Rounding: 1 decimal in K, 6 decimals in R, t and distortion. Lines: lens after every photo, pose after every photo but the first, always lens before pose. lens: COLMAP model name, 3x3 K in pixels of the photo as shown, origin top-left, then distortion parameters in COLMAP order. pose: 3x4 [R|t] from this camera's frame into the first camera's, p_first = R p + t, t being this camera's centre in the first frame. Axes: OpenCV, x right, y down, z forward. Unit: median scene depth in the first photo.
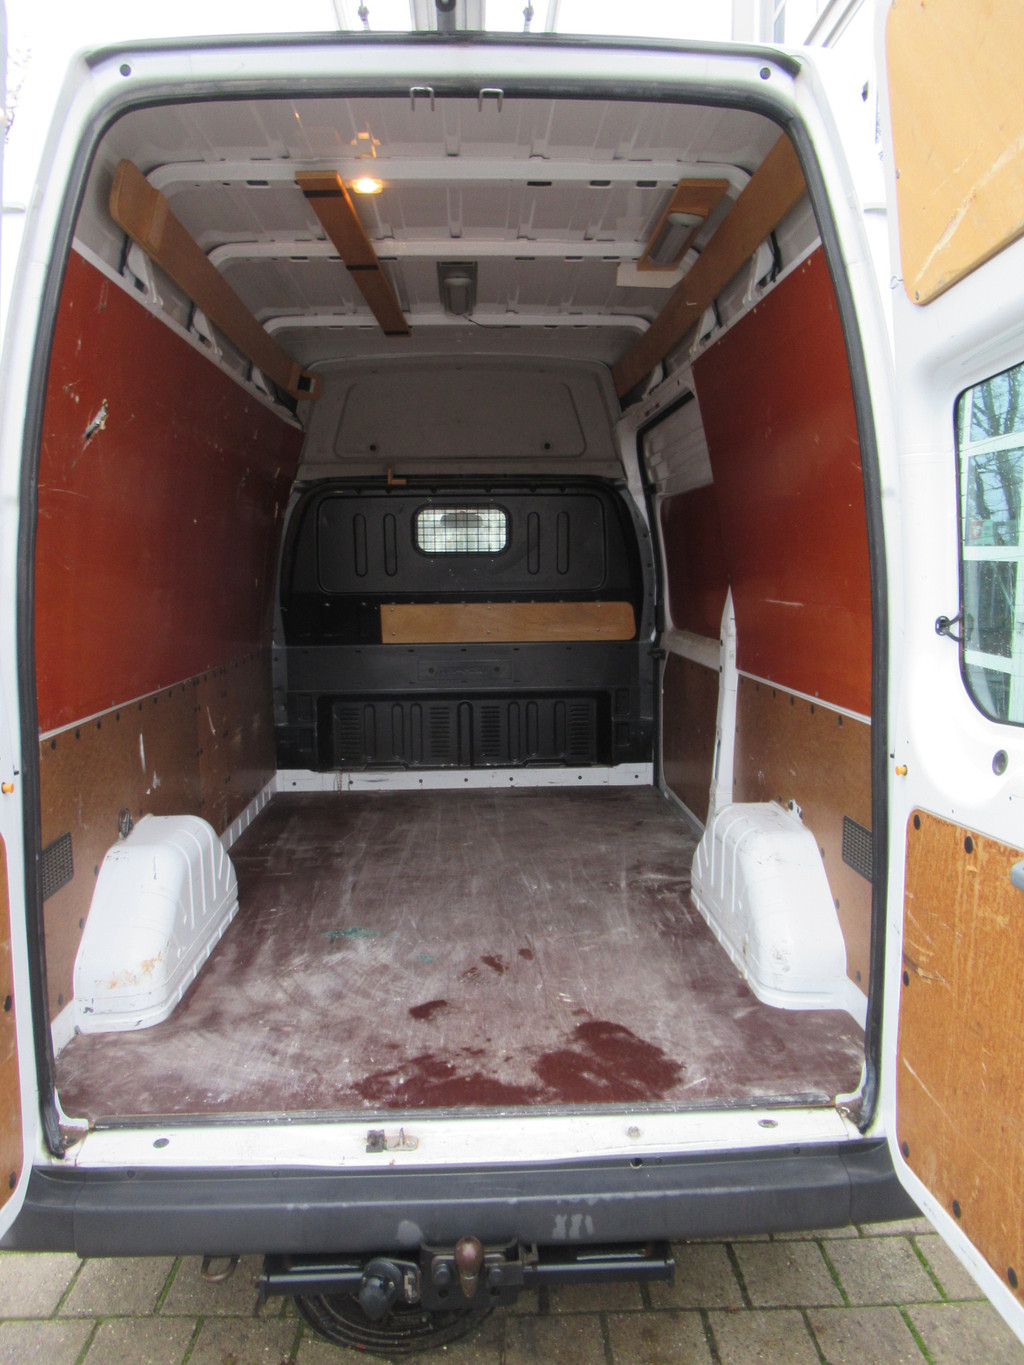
lens RADIAL K [[1029.9, 0, 516.9], [0, 1029.9, 692.6], [0, 0, 1]] dist [-0.004054, 0.013087]
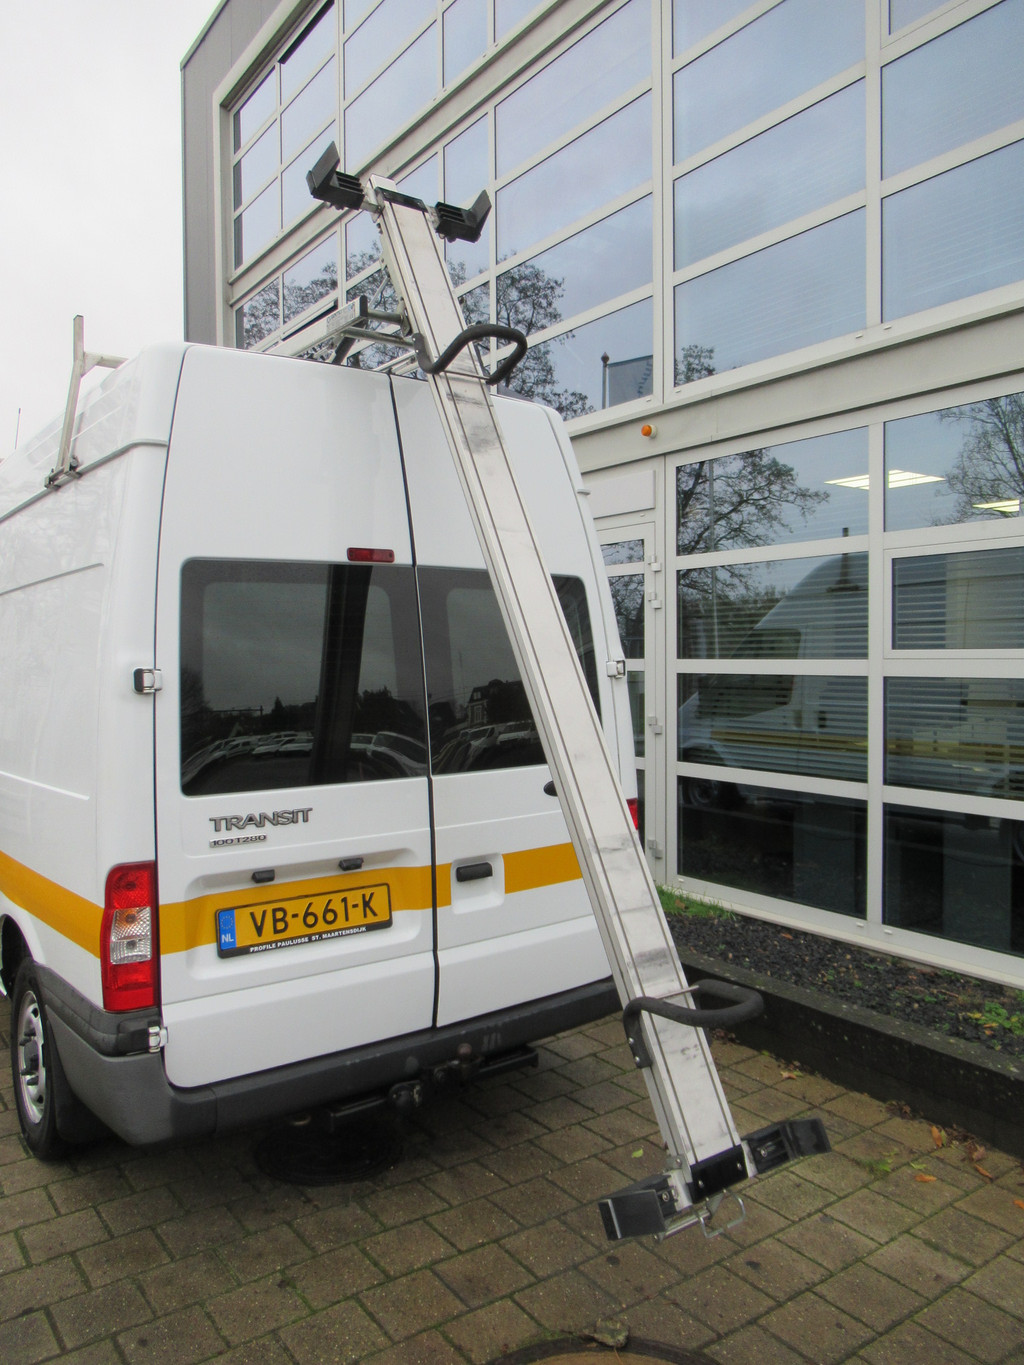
lens RADIAL K [[1029.9, 0, 505.4], [0, 1029.9, 685.0], [0, 0, 1]] dist [-0.004054, 0.013087]
pose [[0.832244, -0.017066, 0.554147, -0.892768], [0.079960, 0.992771, -0.089515, 0.072683], [-0.548613, 0.118808, 0.827592, -0.543765]]
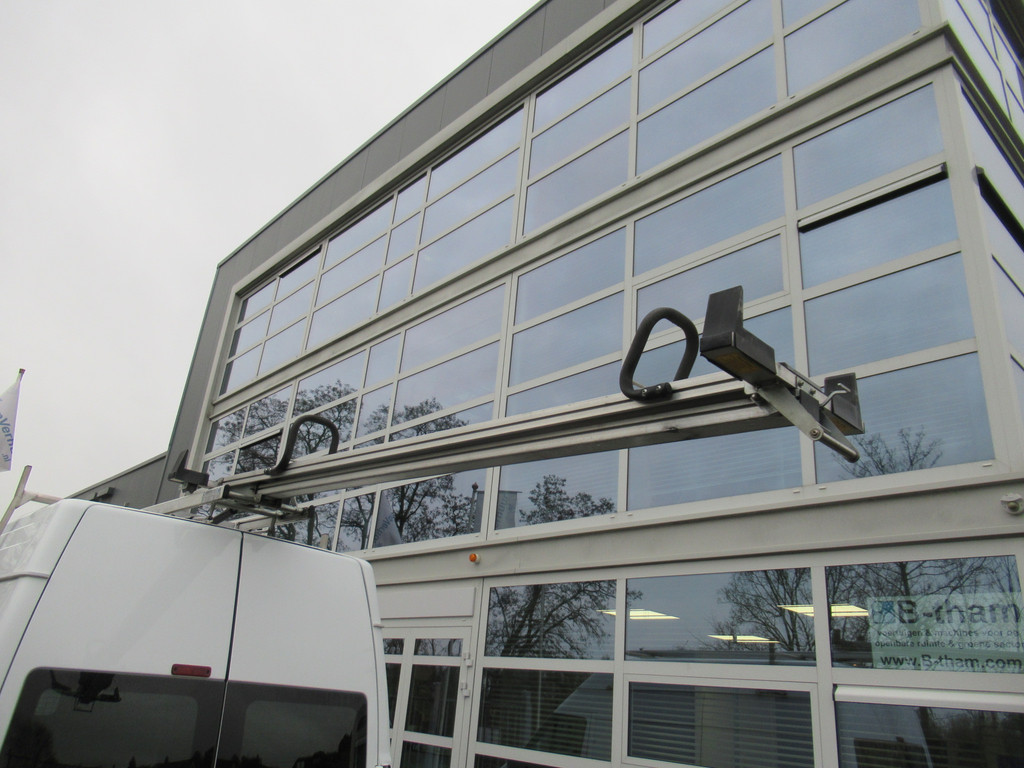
lens RADIAL K [[772.6, 0, 509.5], [0, 772.6, 383.5], [0, 0, 1]] dist [-0.004054, 0.013087]
pose [[0.746902, 0.312604, 0.586869, -0.798031], [0.008137, 0.878235, -0.478161, -0.049220], [-0.664884, 0.361915, 0.653412, -0.822679]]
